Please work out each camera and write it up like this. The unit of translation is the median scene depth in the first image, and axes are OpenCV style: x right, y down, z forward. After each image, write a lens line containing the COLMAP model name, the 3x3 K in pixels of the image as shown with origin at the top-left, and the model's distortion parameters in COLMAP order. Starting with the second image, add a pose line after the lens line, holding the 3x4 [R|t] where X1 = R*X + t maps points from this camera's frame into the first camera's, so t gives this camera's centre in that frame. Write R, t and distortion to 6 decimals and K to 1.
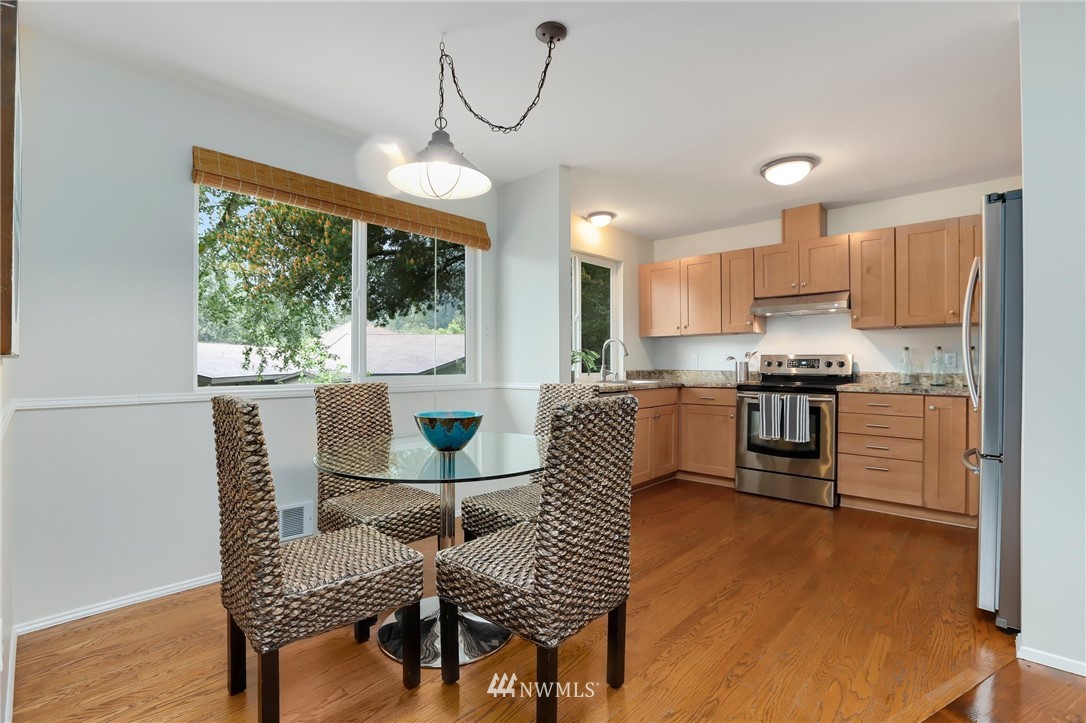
lens RADIAL K [[506.3, 0, 548.6], [0, 506.3, 360.3], [0, 0, 1]] dist [-0.033176, 0.004559]
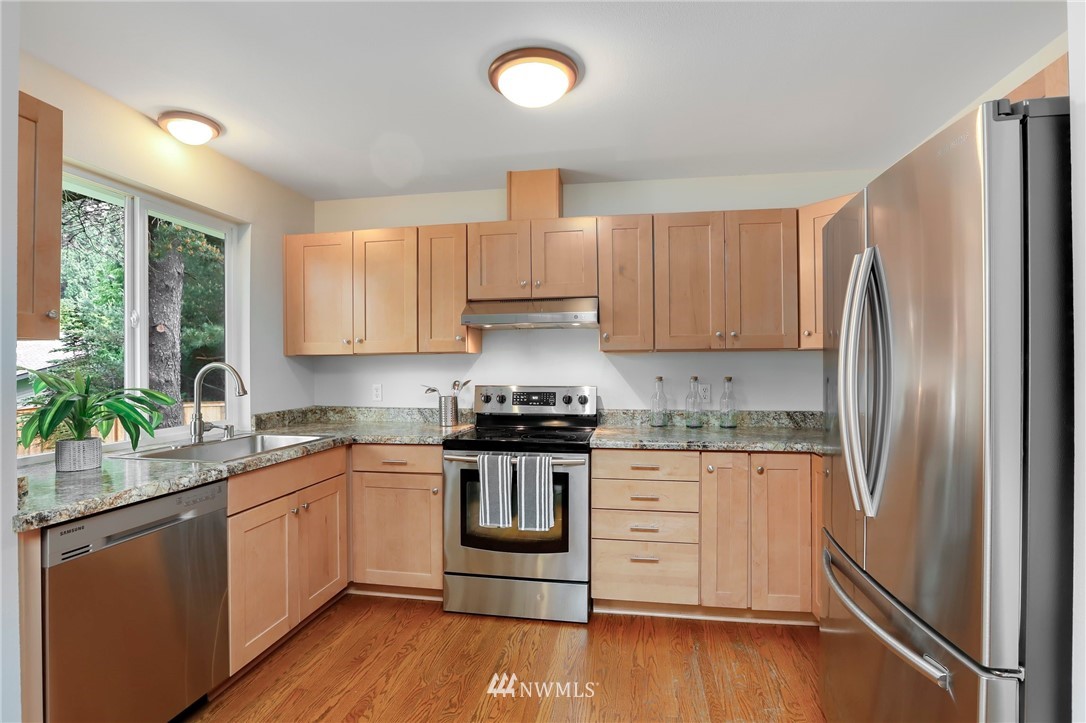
lens RADIAL K [[506.3, 0, 546.4], [0, 506.3, 363.1], [0, 0, 1]] dist [-0.033176, 0.004559]
pose [[0.835173, -0.003747, 0.549974, 0.141485], [0.003717, 0.999992, 0.001168, -0.045255], [-0.549974, 0.001068, 0.835181, 0.420252]]
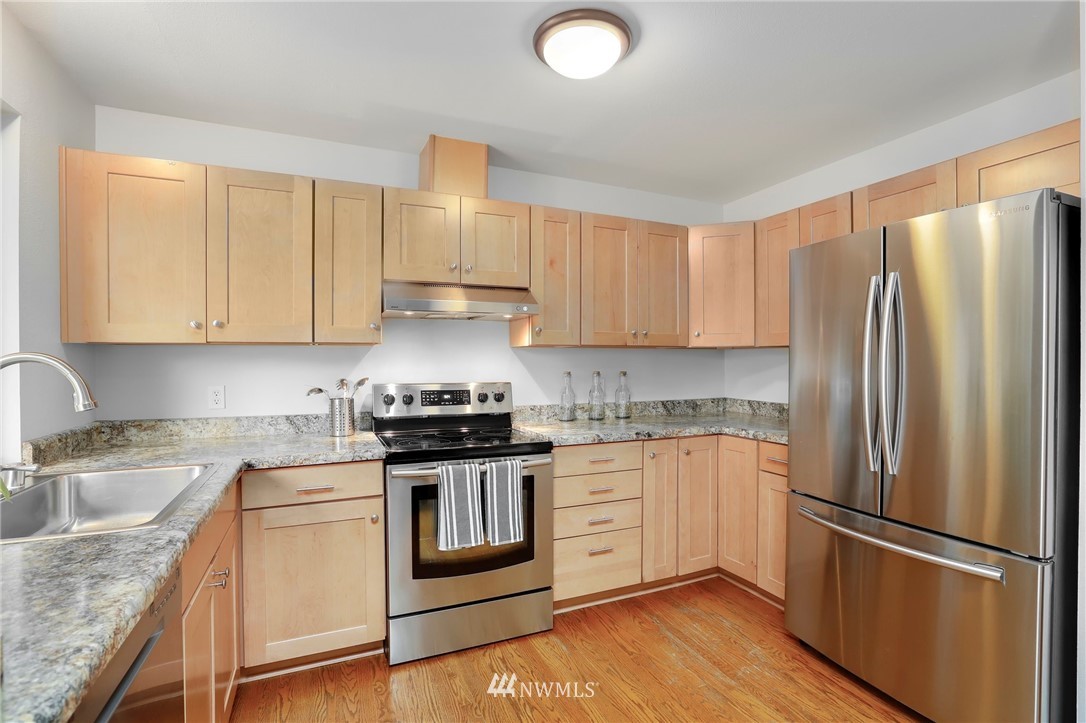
lens RADIAL K [[506.3, 0, 540.6], [0, 506.3, 362.5], [0, 0, 1]] dist [-0.033176, 0.004559]
pose [[0.395410, -0.006187, 0.918484, -0.017384], [-0.003313, 0.999961, 0.008163, -0.043890], [-0.918499, -0.006271, 0.395375, 0.675938]]
